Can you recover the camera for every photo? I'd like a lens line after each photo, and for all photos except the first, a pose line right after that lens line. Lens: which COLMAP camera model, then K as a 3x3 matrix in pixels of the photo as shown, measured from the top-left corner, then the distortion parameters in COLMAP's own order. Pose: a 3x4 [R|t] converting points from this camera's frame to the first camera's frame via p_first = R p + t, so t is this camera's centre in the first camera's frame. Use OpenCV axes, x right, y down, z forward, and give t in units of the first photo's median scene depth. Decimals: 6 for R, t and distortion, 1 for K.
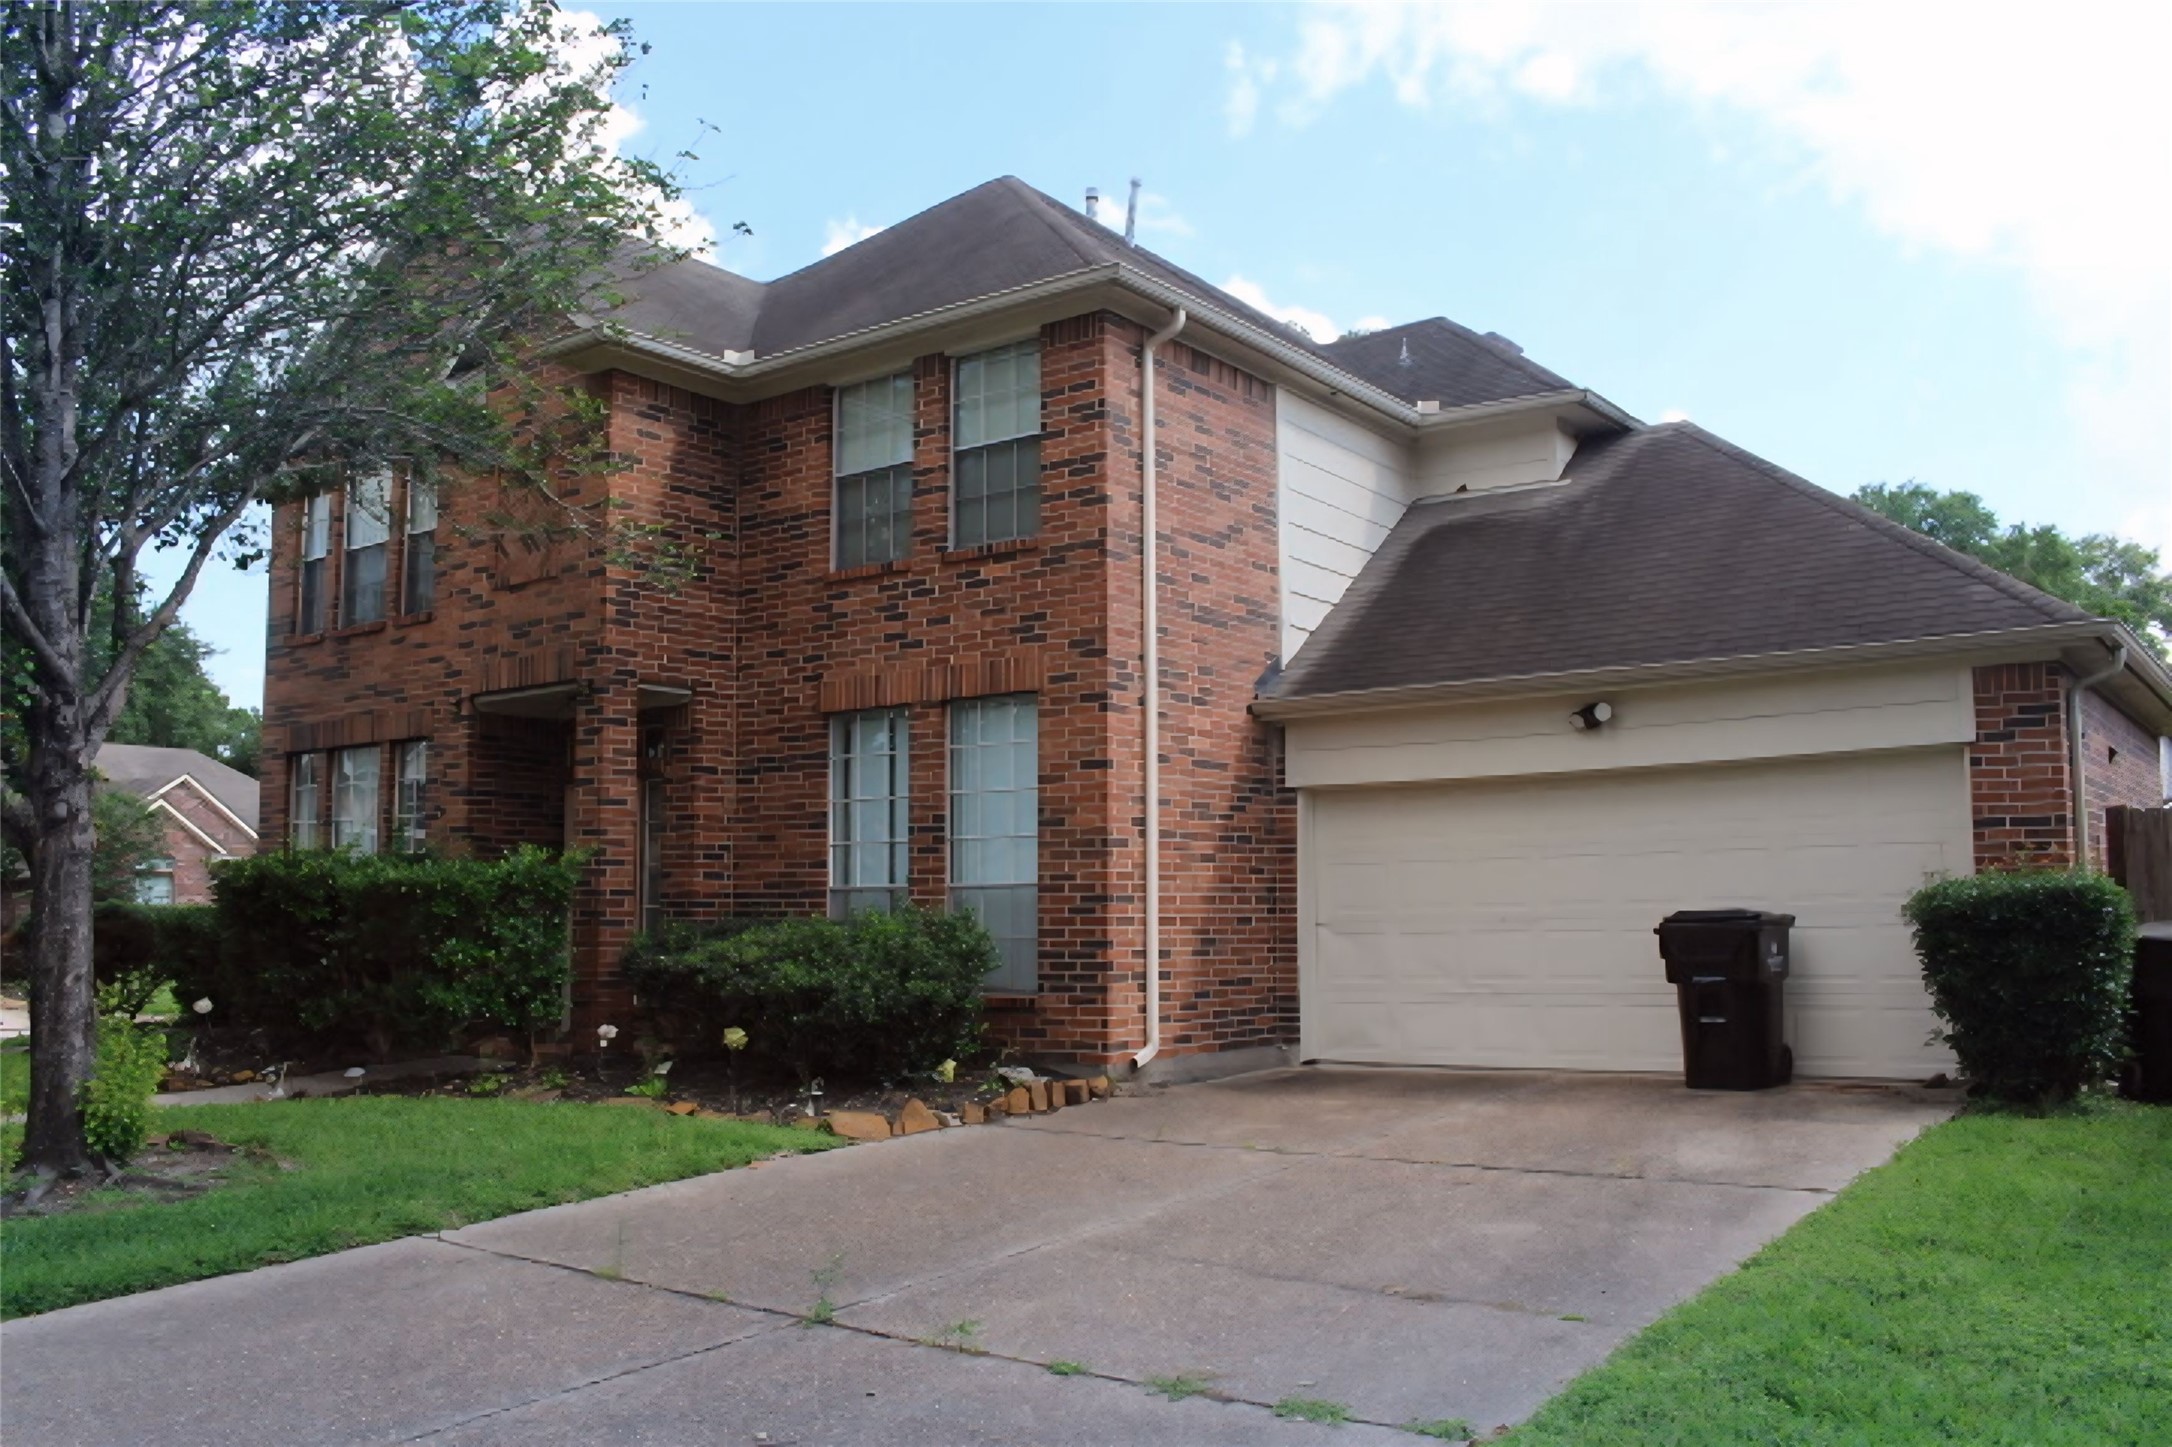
lens RADIAL K [[1763.9, 0, 1086.0], [0, 1763.9, 723.5], [0, 0, 1]] dist [-0.154721, 0.137643]
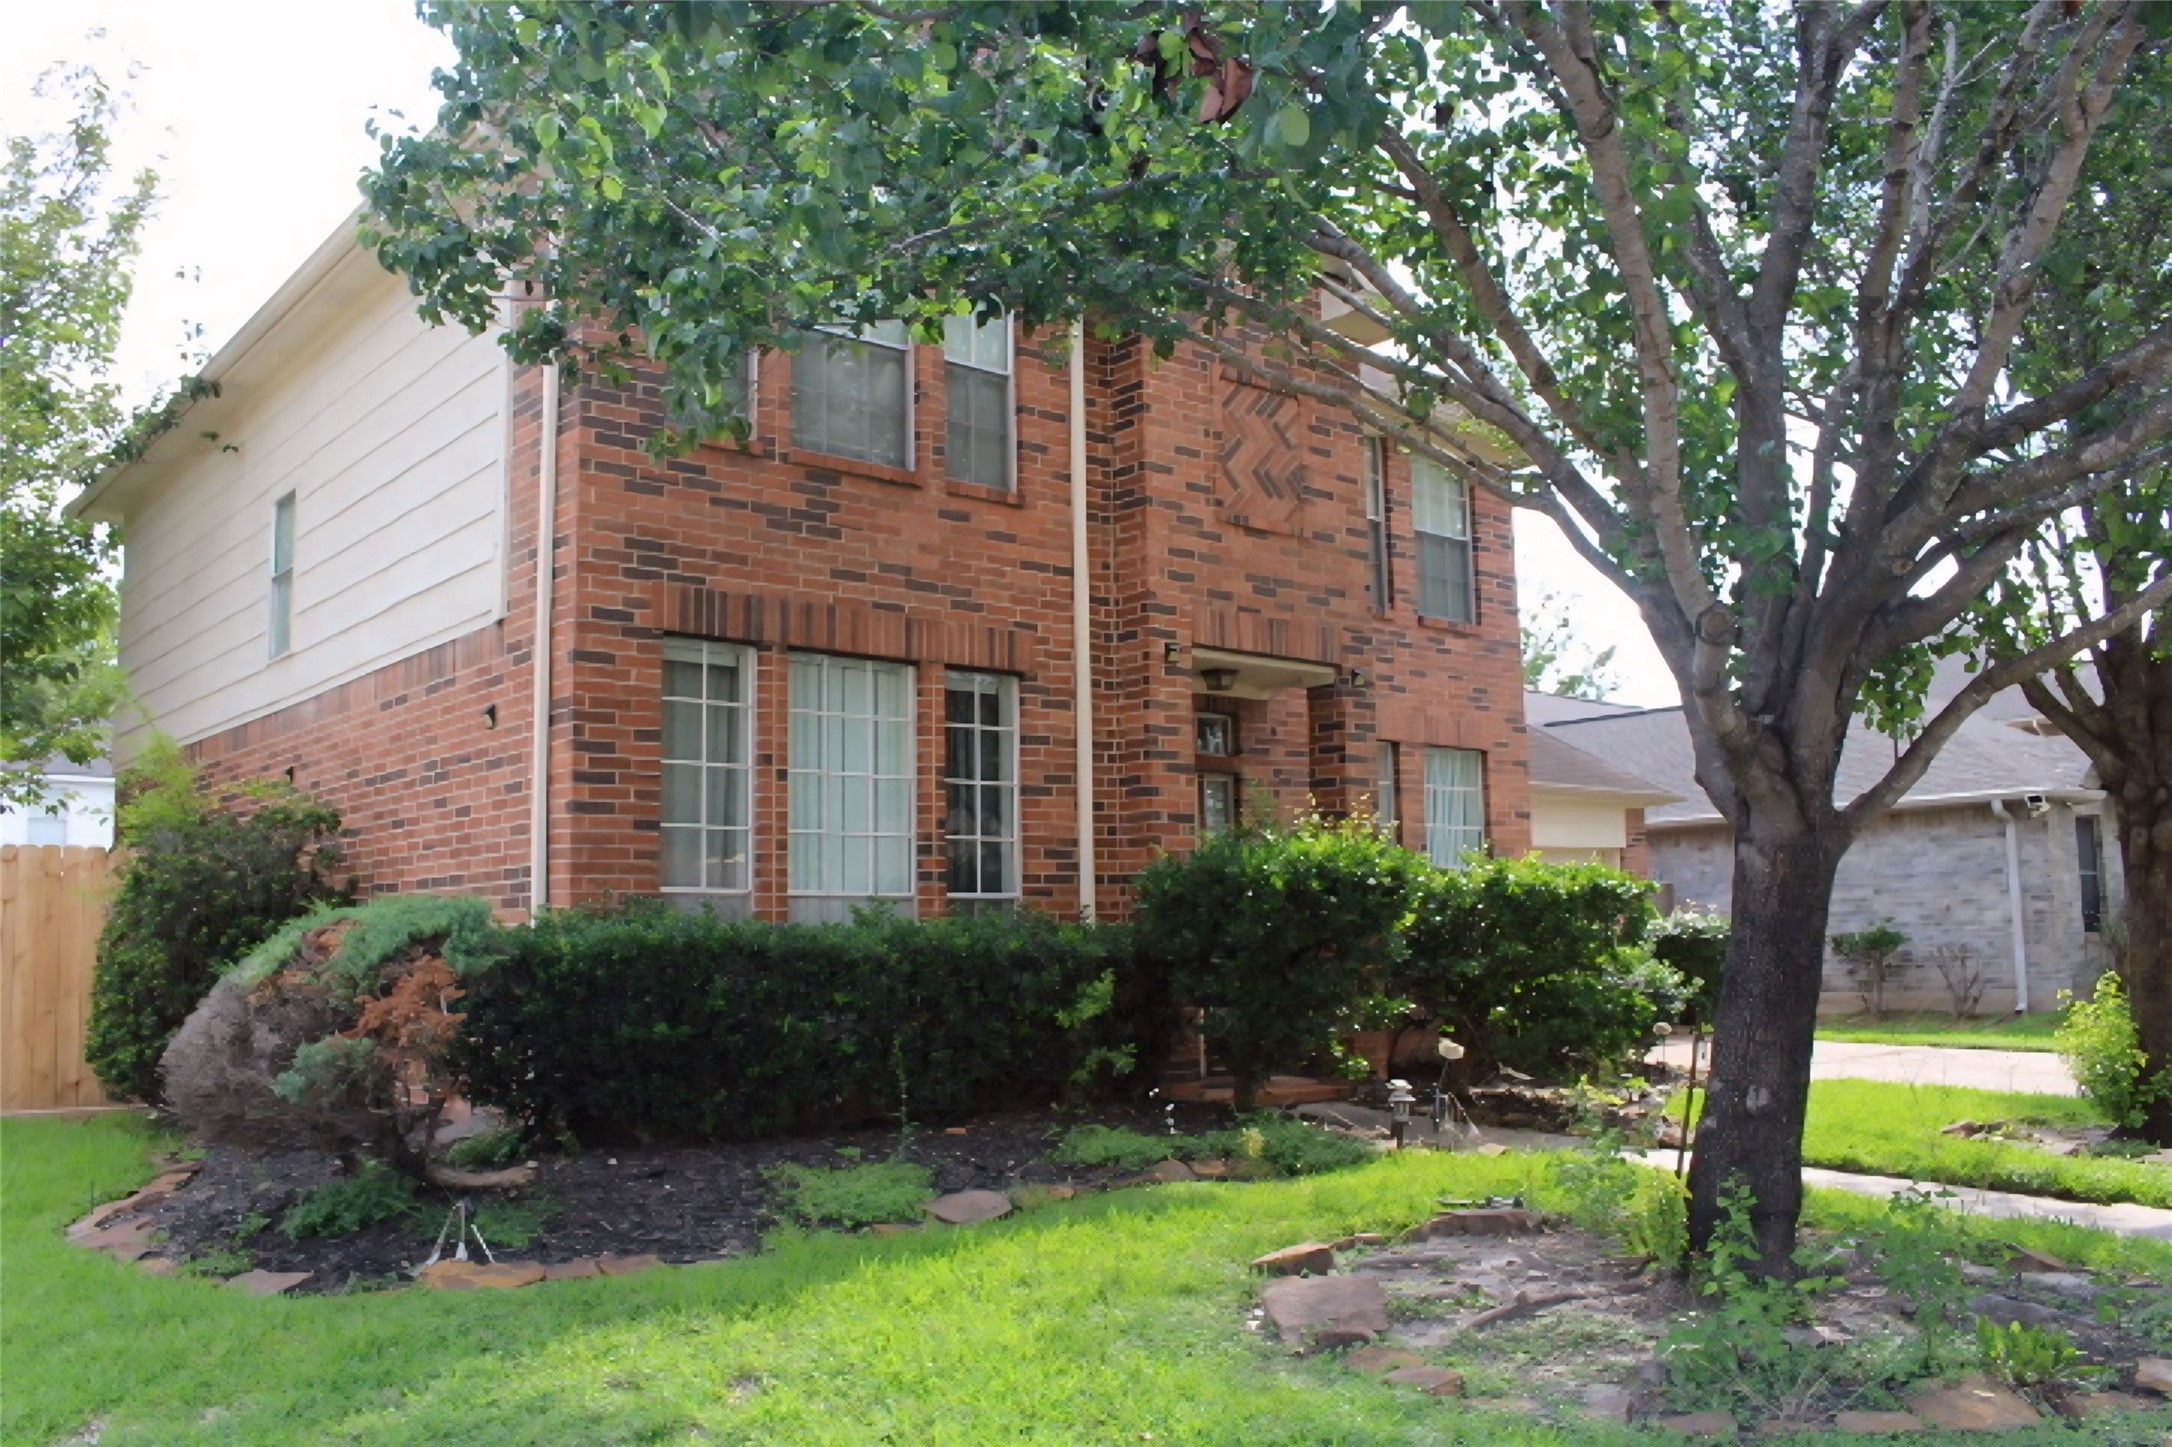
lens RADIAL K [[1763.9, 0, 1086.0], [0, 1763.9, 723.5], [0, 0, 1]] dist [-0.154721, 0.137643]
pose [[0.208403, 0.130555, 0.969290, -1.197233], [-0.087204, 0.989584, -0.114539, 0.120112], [-0.974148, -0.060656, 0.217617, 0.933326]]
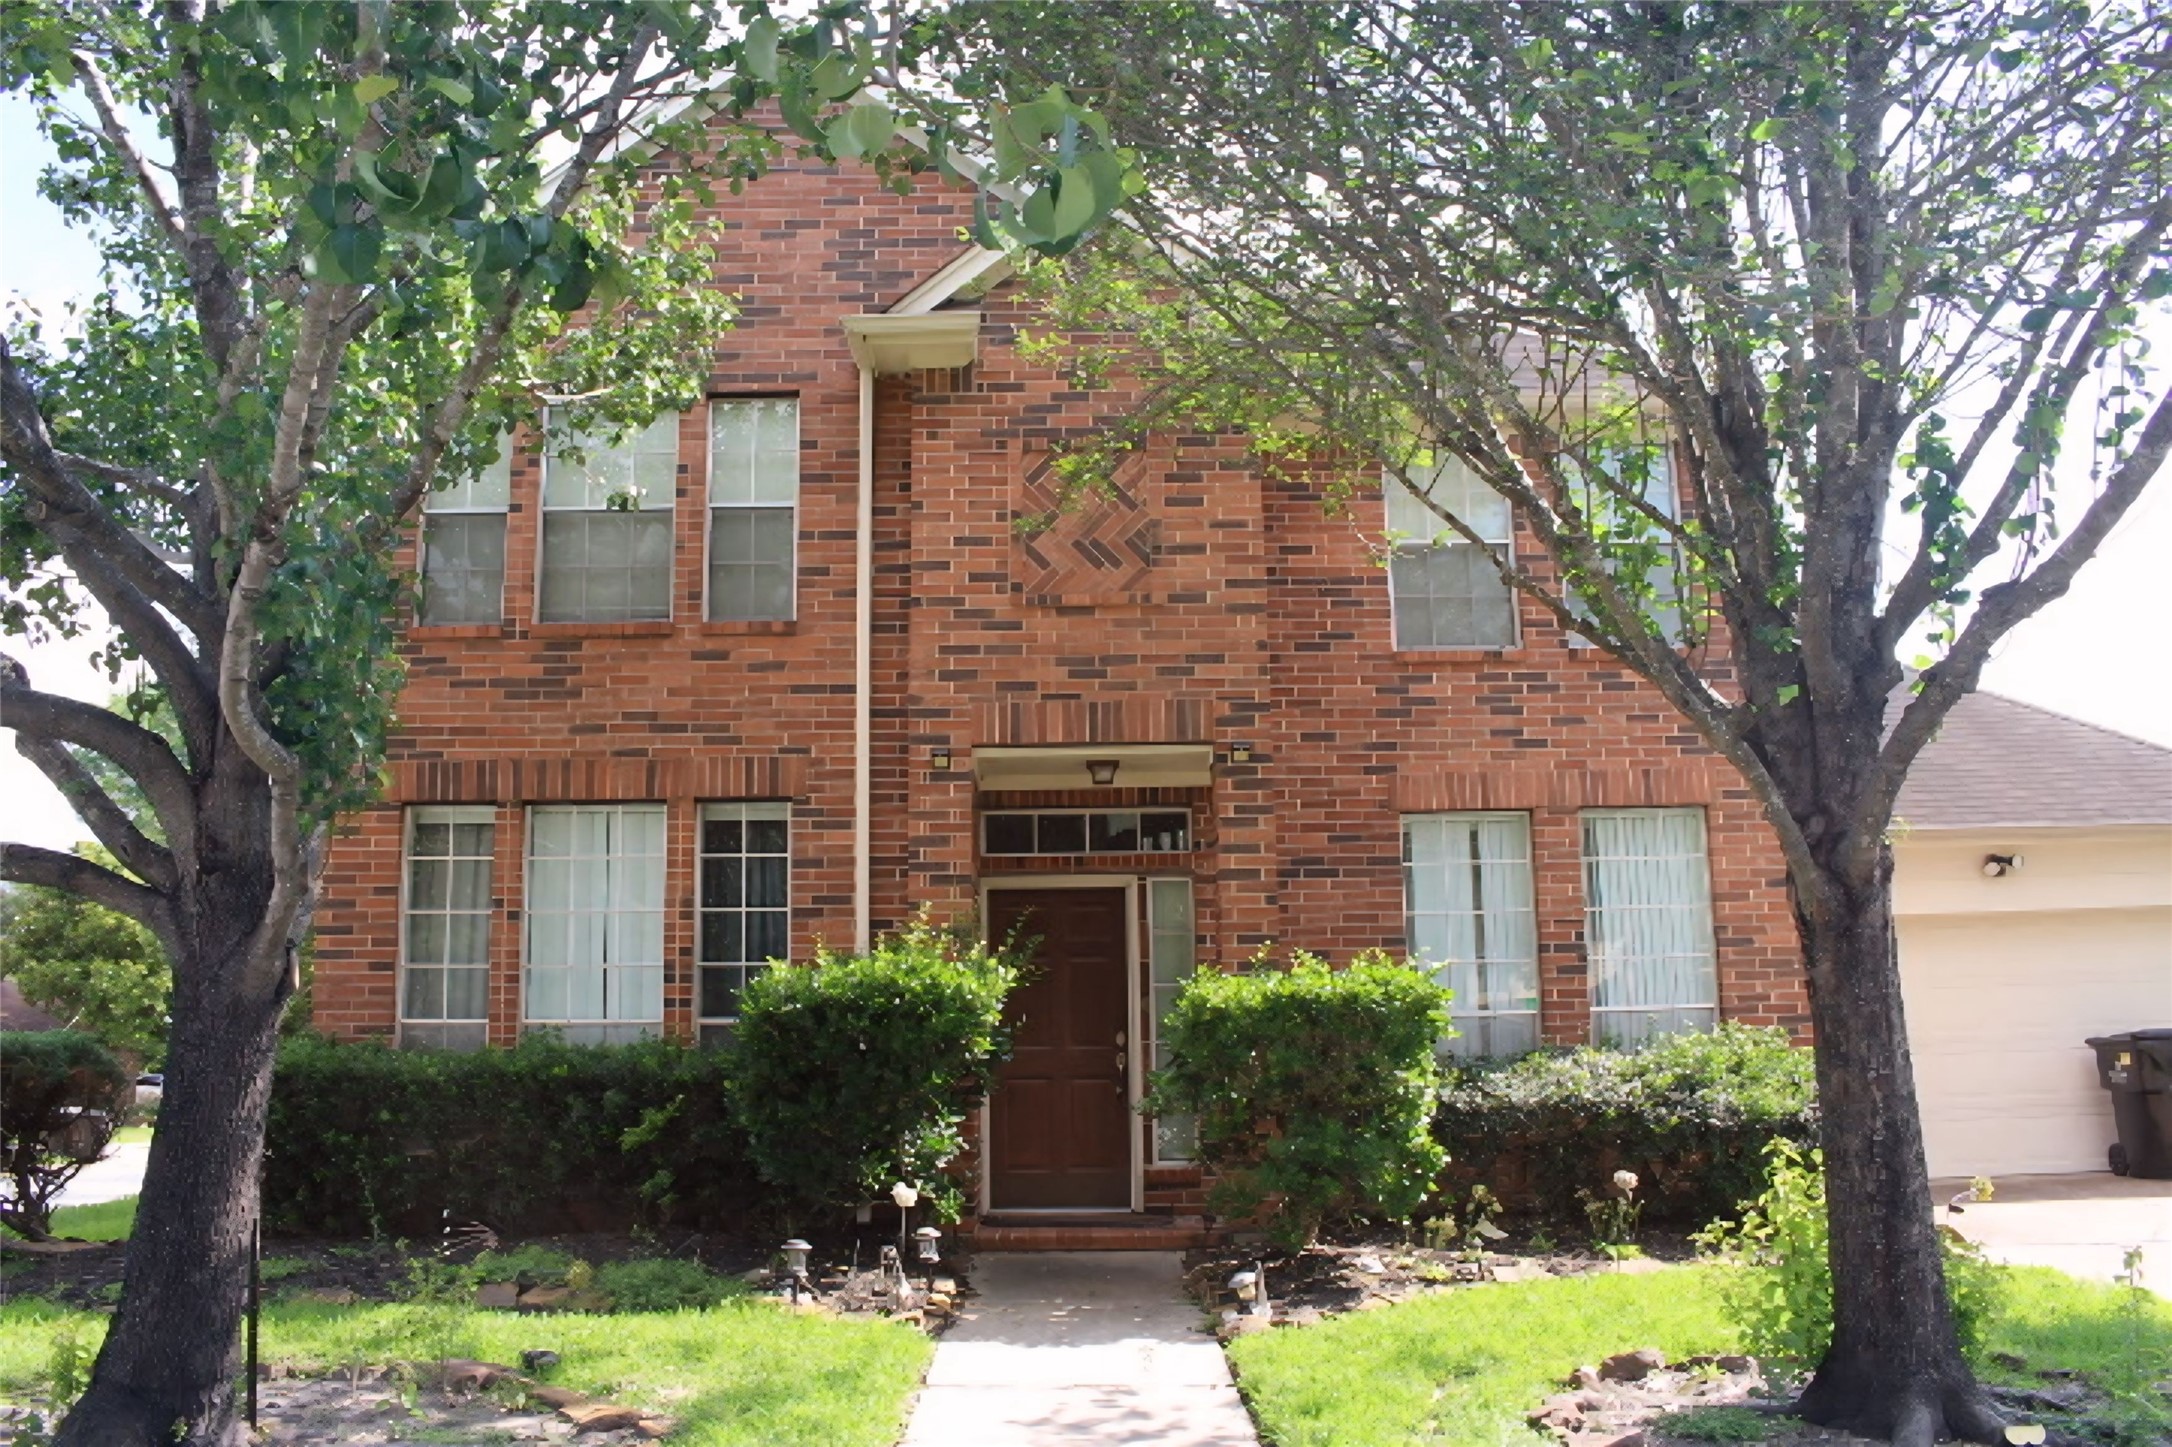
lens RADIAL K [[1763.9, 0, 1086.0], [0, 1763.9, 723.5], [0, 0, 1]] dist [-0.154721, 0.137643]
pose [[0.795107, 0.112031, 0.596031, -0.806777], [-0.053685, 0.991934, -0.114829, 0.059939], [-0.604088, 0.059303, 0.794708, 0.415530]]
